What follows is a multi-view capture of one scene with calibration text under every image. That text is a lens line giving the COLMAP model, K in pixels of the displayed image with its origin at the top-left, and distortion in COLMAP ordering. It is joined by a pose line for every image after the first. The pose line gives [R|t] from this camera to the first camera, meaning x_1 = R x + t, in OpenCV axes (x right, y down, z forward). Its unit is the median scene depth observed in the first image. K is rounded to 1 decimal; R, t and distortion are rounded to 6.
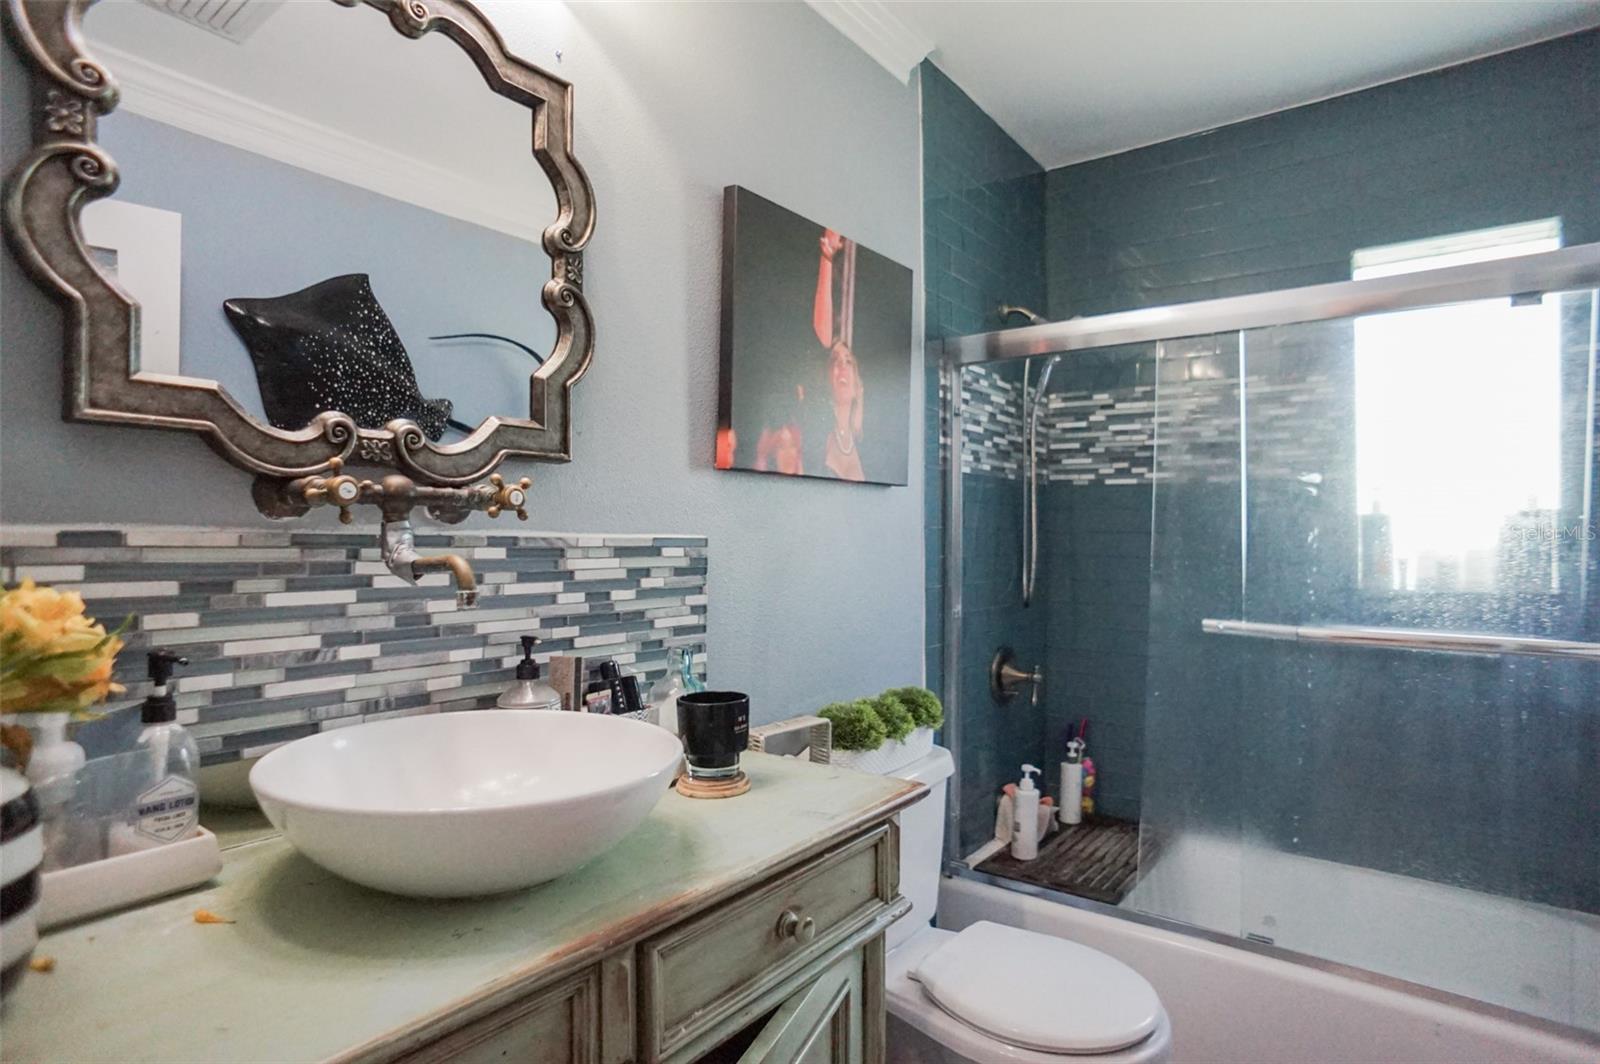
lens RADIAL K [[856.0, 0, 811.2], [0, 856.0, 520.5], [0, 0, 1]] dist [-0.078524, 0.053679]
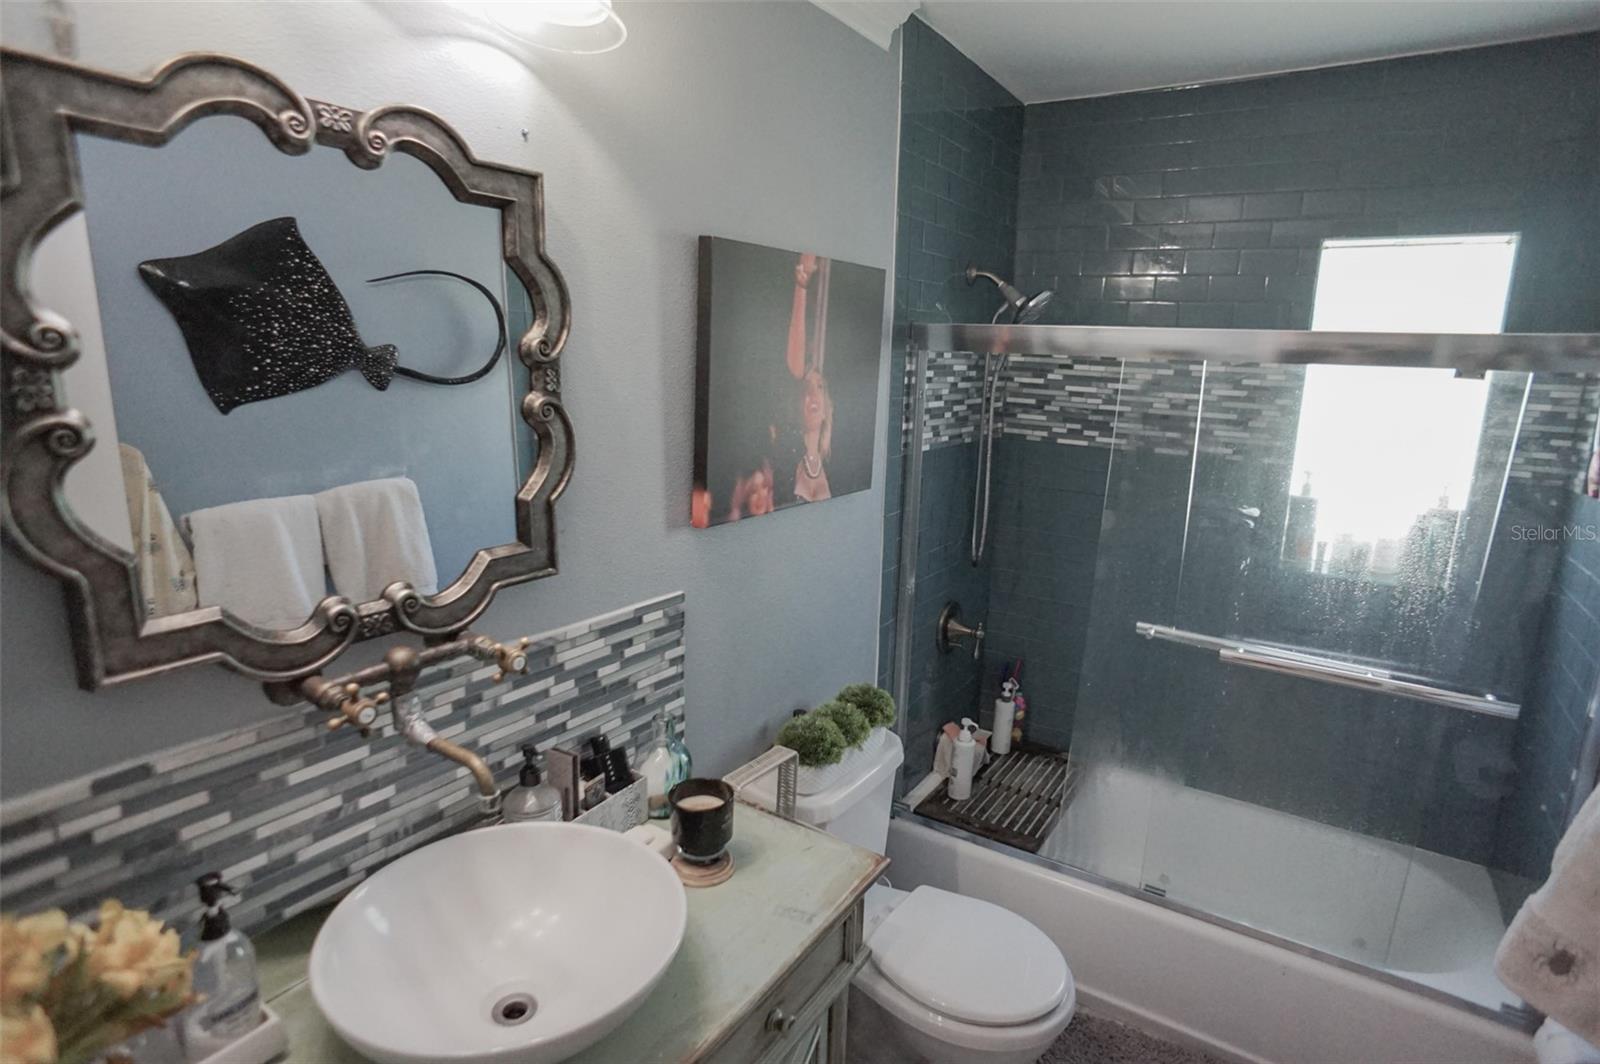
lens RADIAL K [[856.0, 0, 811.2], [0, 856.0, 520.5], [0, 0, 1]] dist [-0.078524, 0.053679]
pose [[0.997258, 0.010497, 0.073254, -0.038467], [-0.026299, 0.975541, 0.218237, -0.258617], [-0.069171, -0.219566, 0.973142, -0.003432]]
